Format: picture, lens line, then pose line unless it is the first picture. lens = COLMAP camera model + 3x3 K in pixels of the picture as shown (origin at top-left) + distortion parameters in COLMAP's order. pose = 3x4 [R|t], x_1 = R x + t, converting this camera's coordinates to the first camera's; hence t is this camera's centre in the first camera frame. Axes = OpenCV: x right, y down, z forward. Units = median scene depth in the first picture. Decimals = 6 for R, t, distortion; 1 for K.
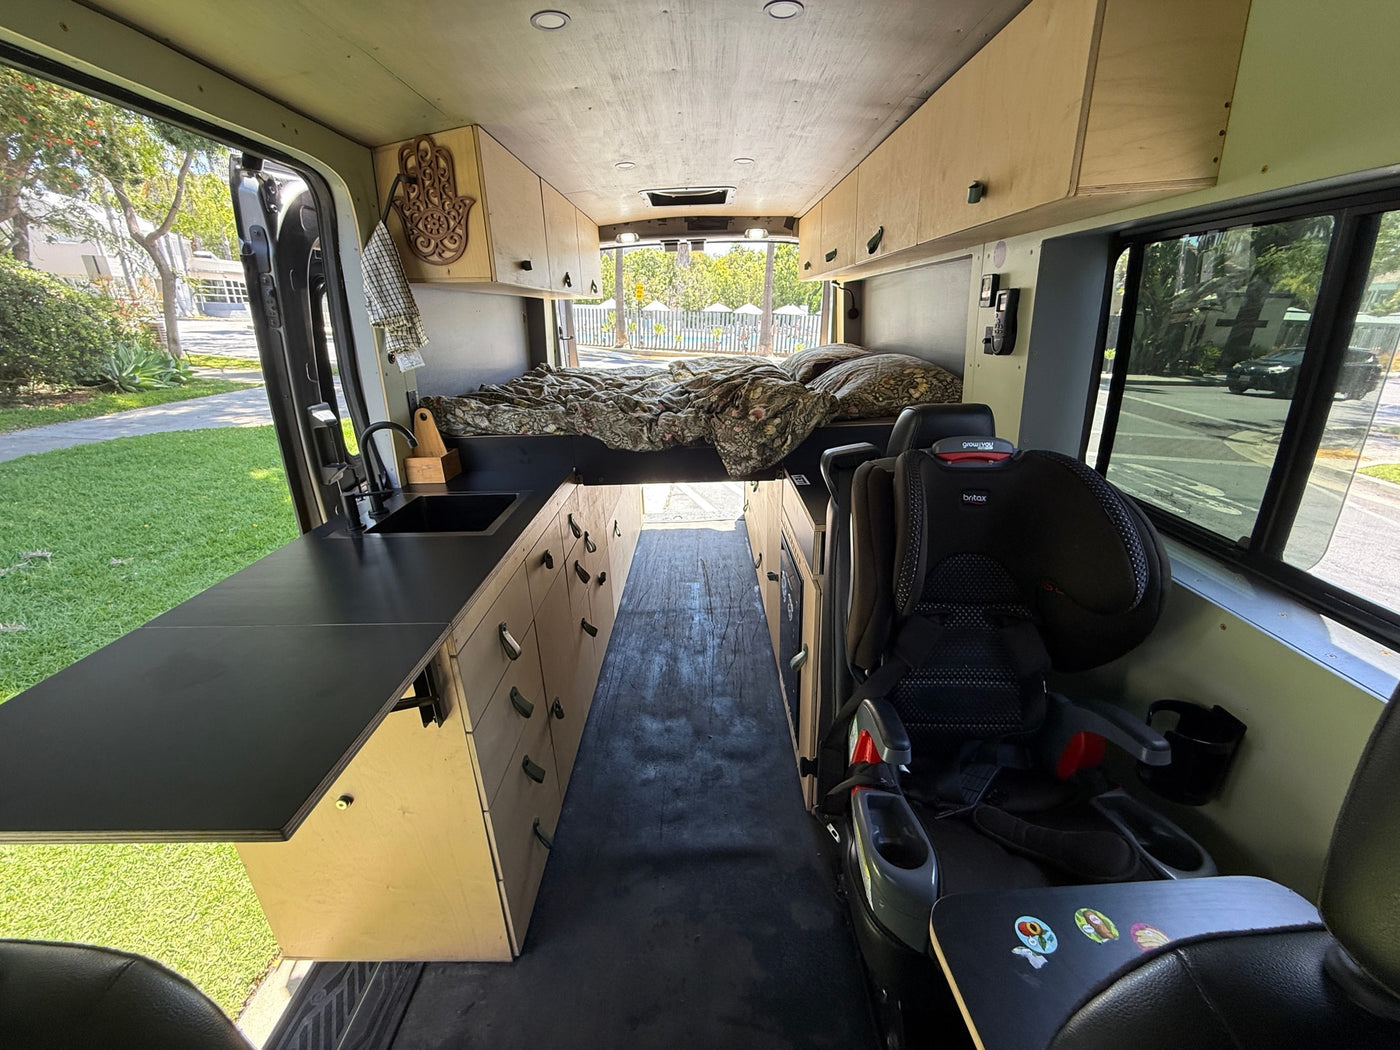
lens RADIAL K [[560.3, 0, 695.6], [0, 560.3, 526.2], [0, 0, 1]] dist [-0.000355, -0.000039]
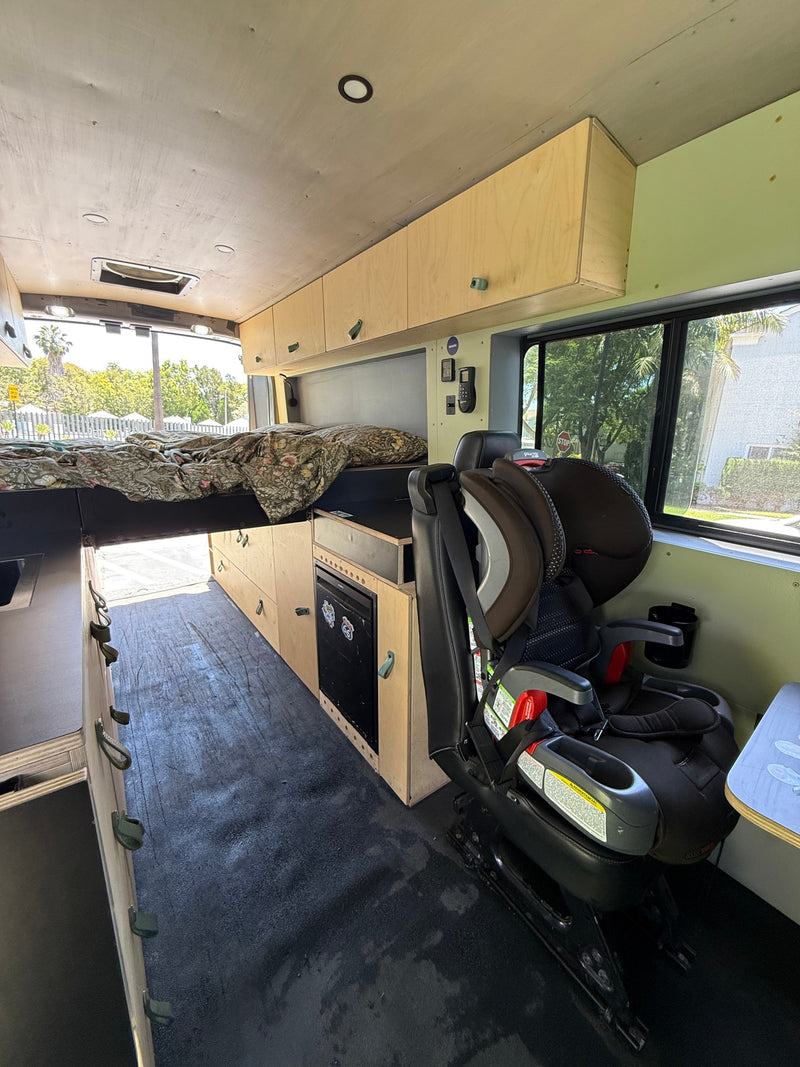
lens RADIAL K [[427.1, 0, 403.7], [0, 427.1, 529.8], [0, 0, 1]] dist [-0.000355, -0.000039]
pose [[0.800647, -0.102443, 0.590314, -0.209396], [0.176370, 0.981916, -0.068811, 0.029114], [-0.572589, 0.159207, 0.804236, 0.208774]]
